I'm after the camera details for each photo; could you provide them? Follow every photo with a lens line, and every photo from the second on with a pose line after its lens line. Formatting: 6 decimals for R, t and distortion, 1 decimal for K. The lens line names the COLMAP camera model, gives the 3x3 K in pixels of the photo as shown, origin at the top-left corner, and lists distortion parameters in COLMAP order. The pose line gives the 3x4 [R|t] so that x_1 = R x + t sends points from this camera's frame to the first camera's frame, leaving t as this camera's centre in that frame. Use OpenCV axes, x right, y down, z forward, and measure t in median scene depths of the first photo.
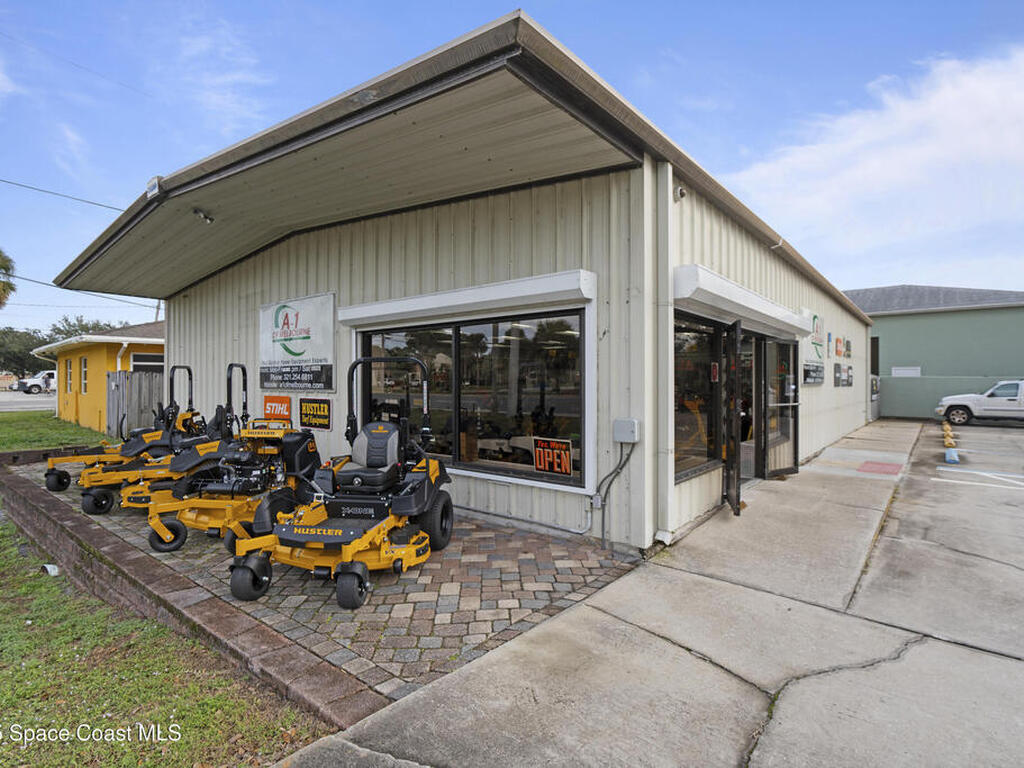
lens RADIAL K [[531.2, 0, 512.4], [0, 531.2, 381.1], [0, 0, 1]] dist [-0.001098, 0.001024]
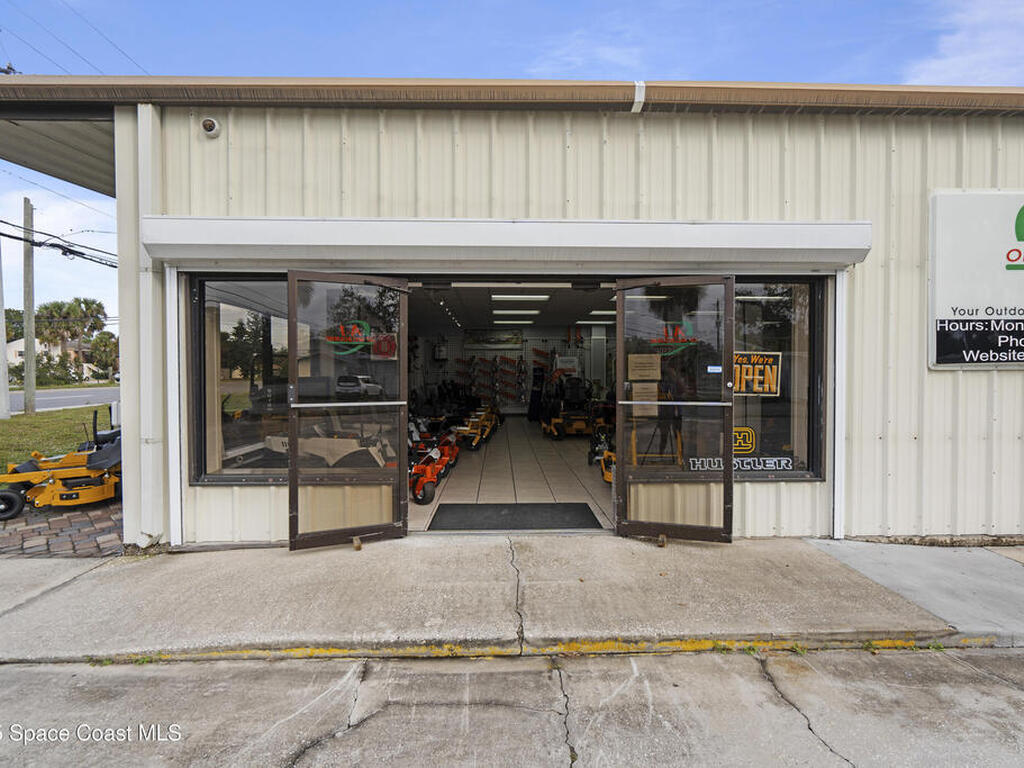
lens RADIAL K [[523.9, 0, 517.4], [0, 523.9, 375.8], [0, 0, 1]] dist [-0.004382, -0.000395]
pose [[0.650674, 0.012018, -0.759262, 0.759518], [0.003939, 0.999808, 0.019202, 0.004264], [0.759347, -0.015485, 0.650502, 0.511497]]
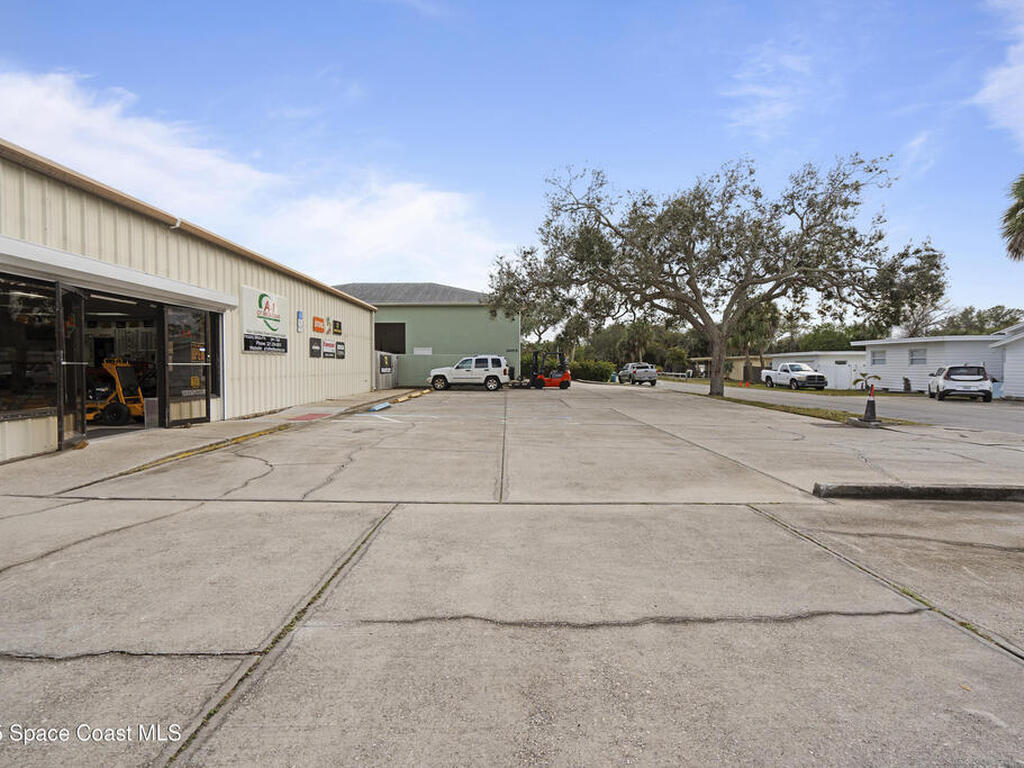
lens RADIAL K [[531.2, 0, 512.4], [0, 531.2, 381.1], [0, 0, 1]] dist [-0.001098, 0.001024]
pose [[0.771524, -0.017560, 0.635958, 0.294824], [-0.004158, 0.999458, 0.032641, 0.036047], [-0.636187, -0.027828, 0.771033, -0.358899]]
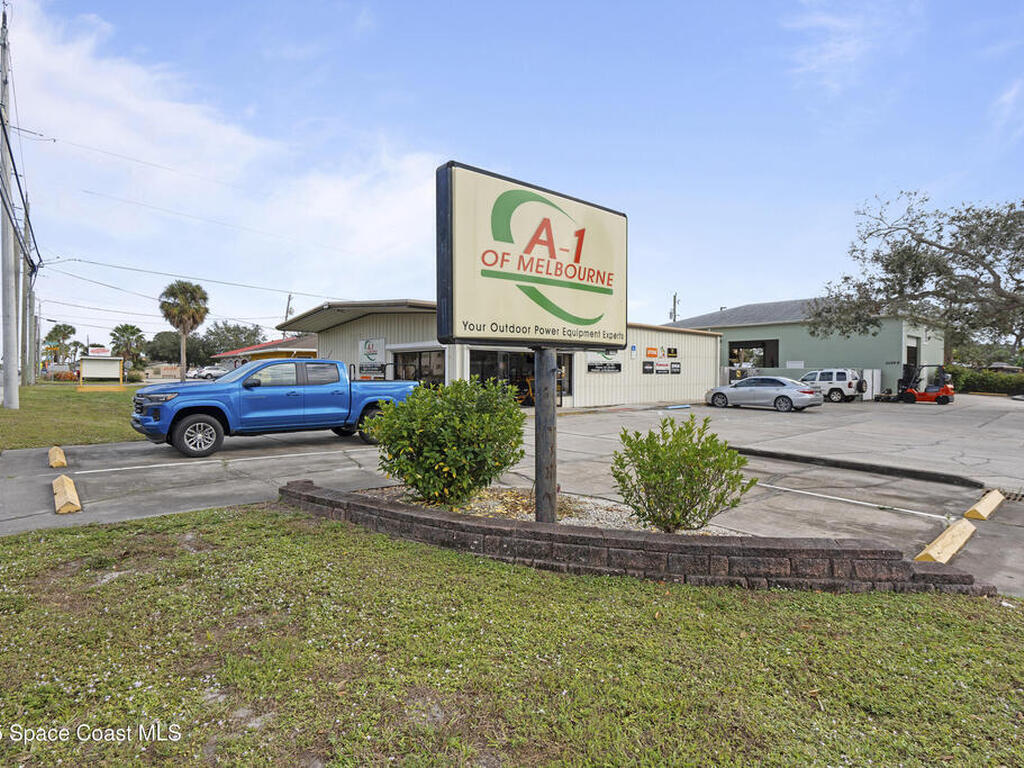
lens RADIAL K [[523.9, 0, 517.4], [0, 523.9, 375.8], [0, 0, 1]] dist [-0.004382, -0.000395]
pose [[0.988486, 0.005218, -0.151223, 0.685485], [-0.003134, 0.999897, 0.014016, -0.011182], [0.151281, -0.013381, 0.988400, -1.436711]]
